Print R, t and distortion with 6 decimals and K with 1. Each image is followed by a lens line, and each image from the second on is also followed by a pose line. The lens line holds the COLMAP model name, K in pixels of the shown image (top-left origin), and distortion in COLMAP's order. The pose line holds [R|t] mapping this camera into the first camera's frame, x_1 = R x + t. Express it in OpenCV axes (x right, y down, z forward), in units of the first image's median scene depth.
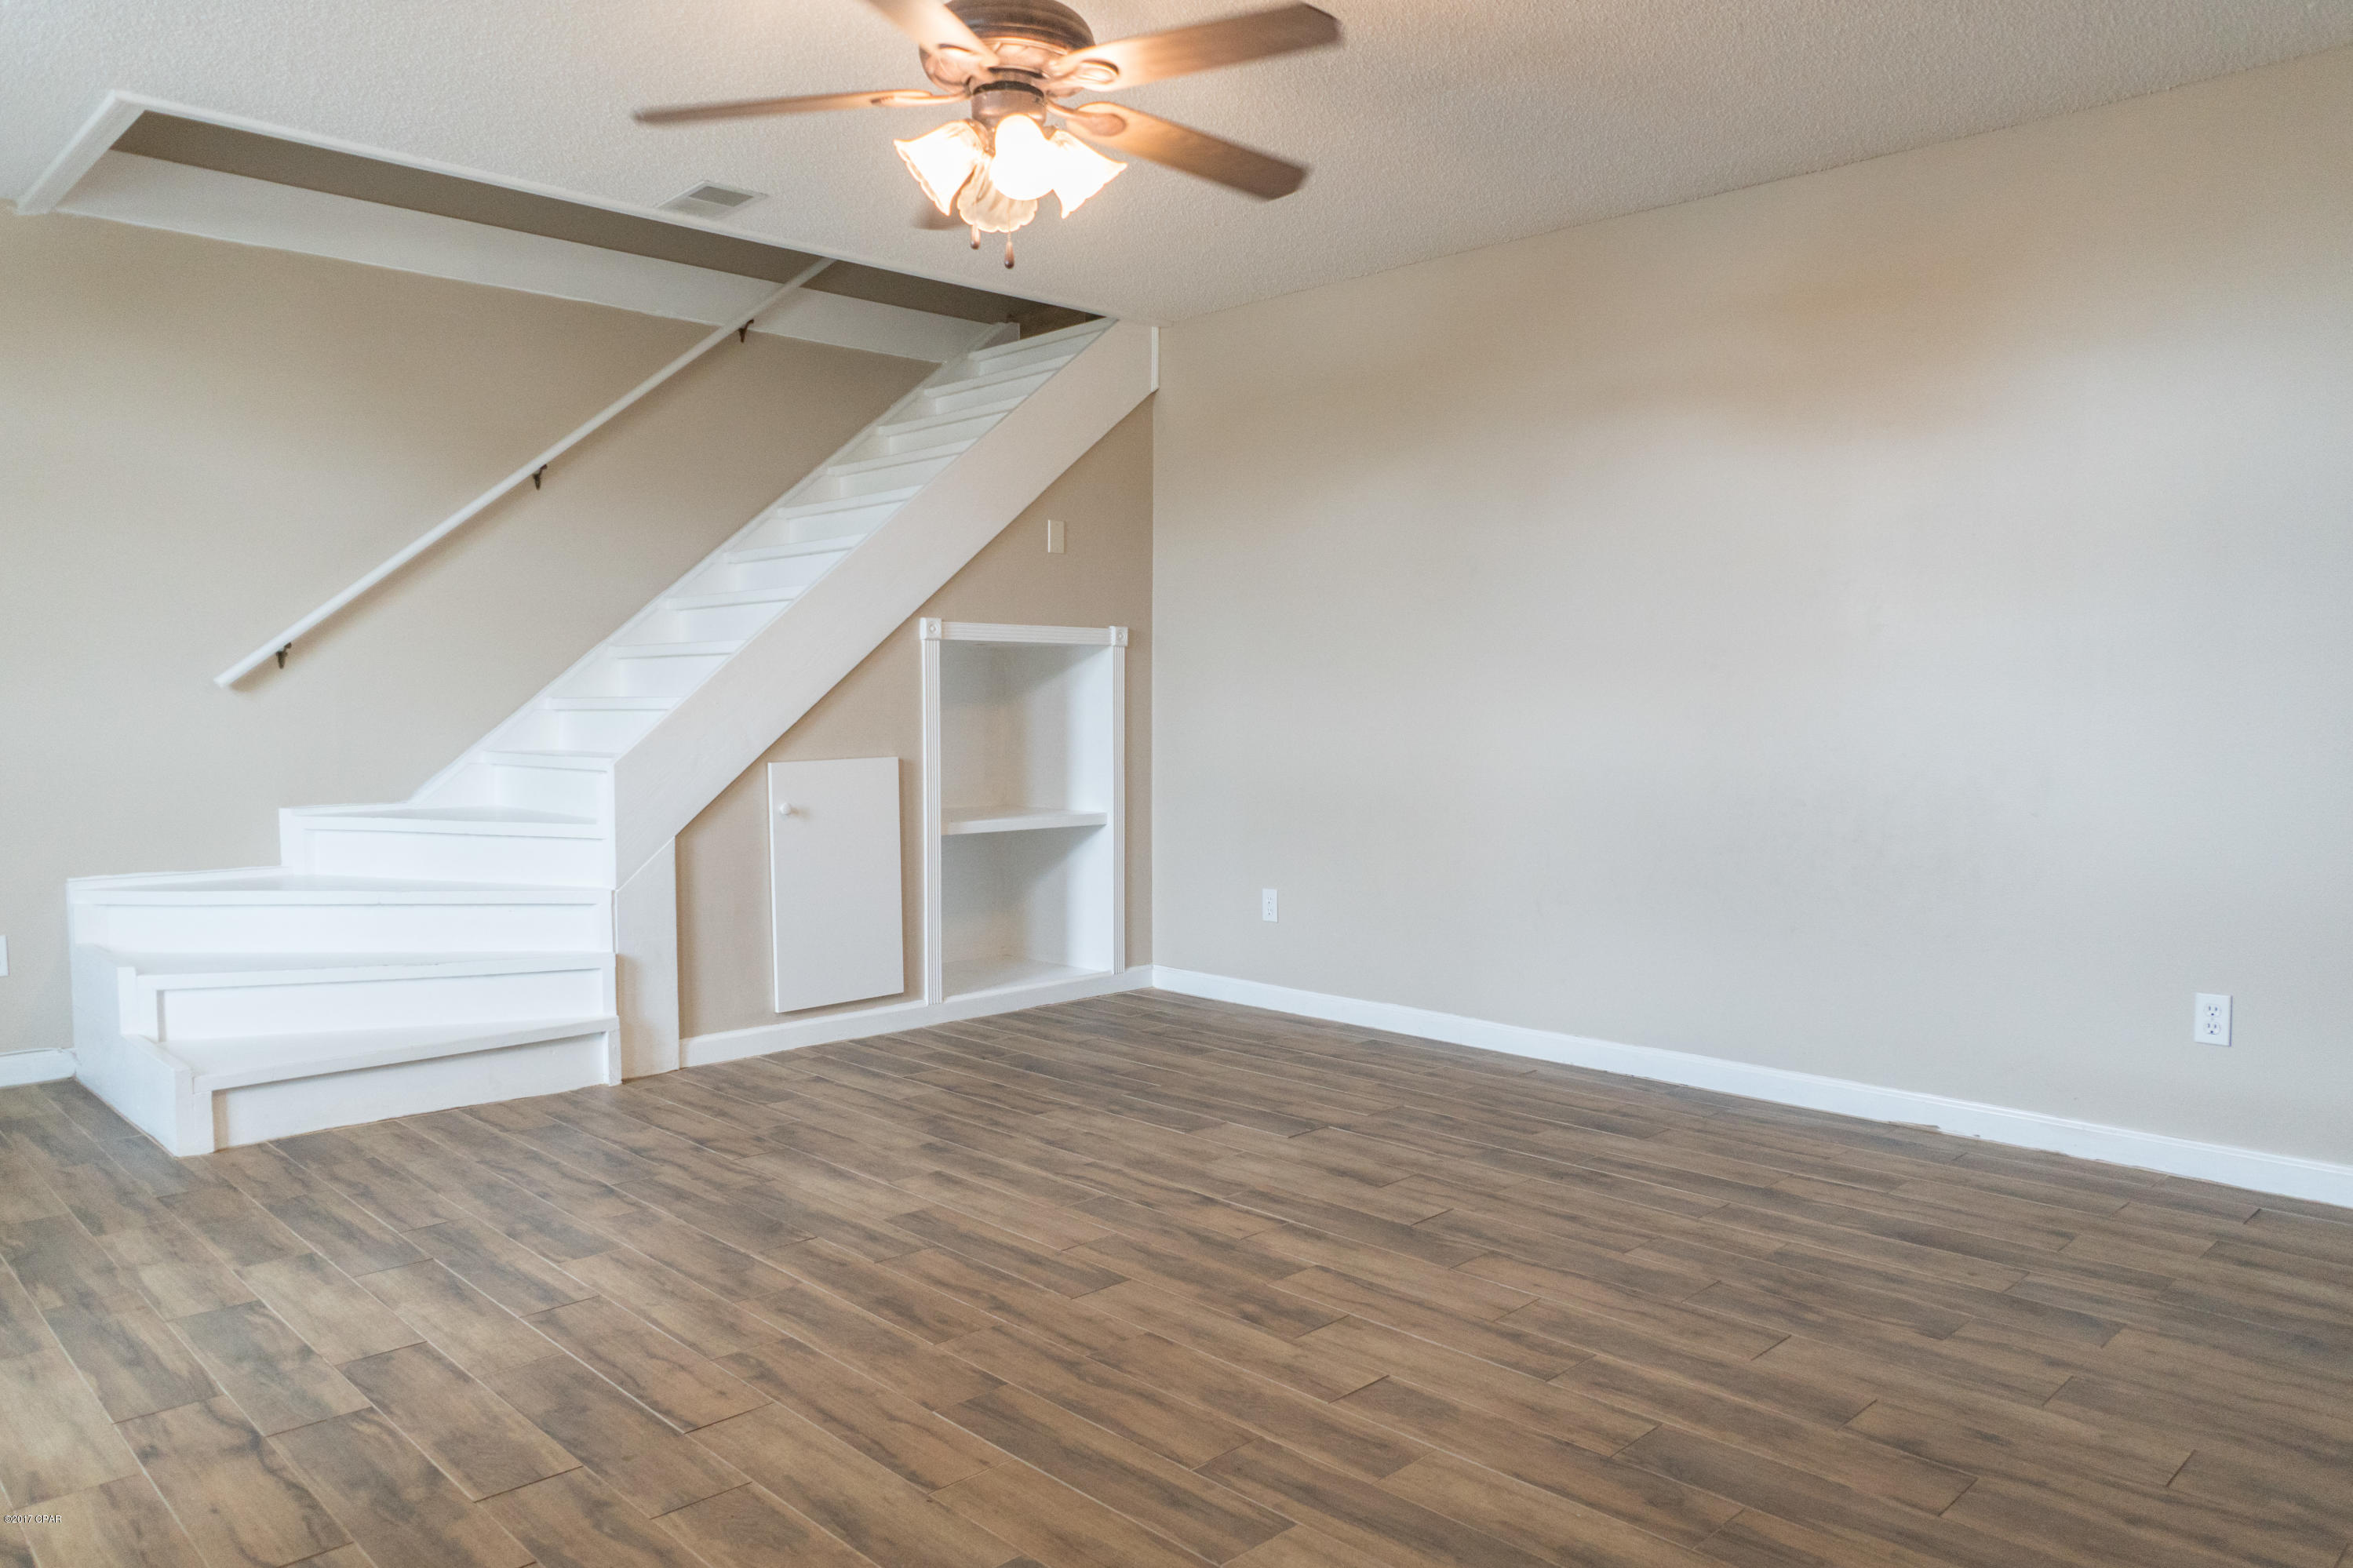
lens RADIAL K [[1570.7, 0, 1211.7], [0, 1570.7, 793.7], [0, 0, 1]] dist [-0.049892, 0.034374]
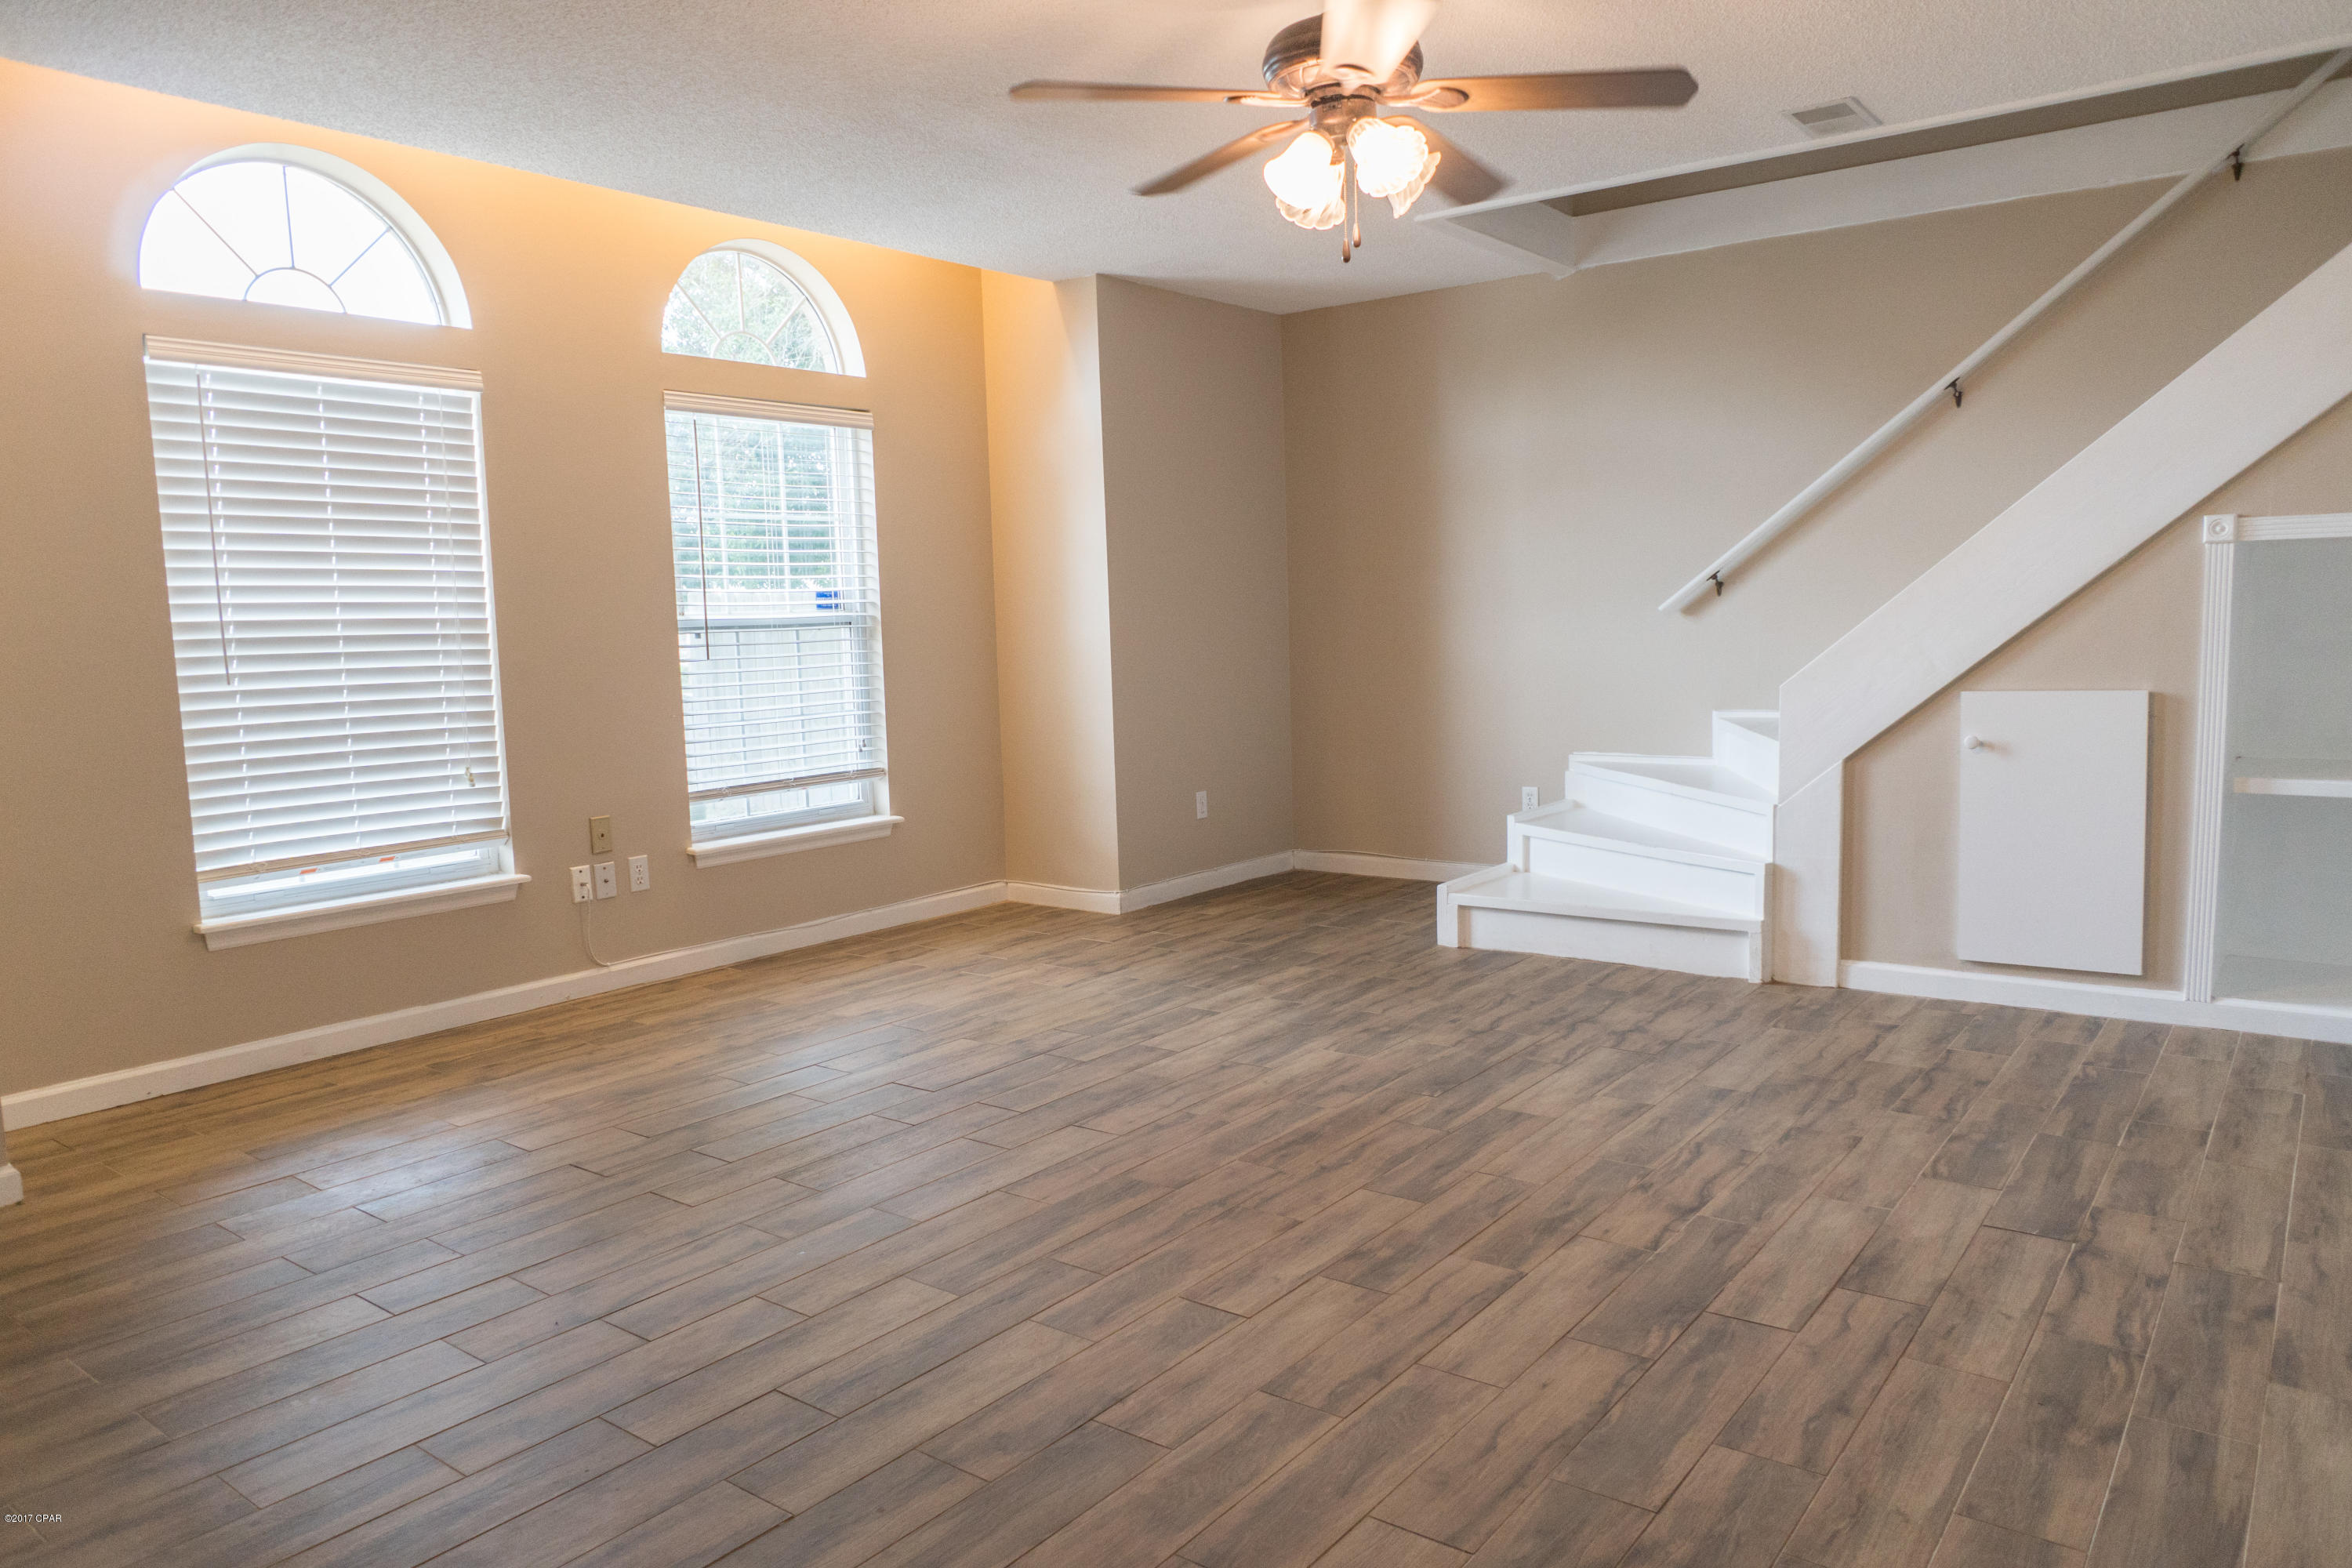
lens RADIAL K [[1570.2, 0, 1211.2], [0, 1570.2, 793.7], [0, 0, 1]] dist [-0.049892, 0.034374]
pose [[0.159315, 0.107028, -0.981409, 0.735772], [-0.032059, 0.994143, 0.103212, -0.052972], [0.986707, 0.015020, 0.161813, 0.542919]]
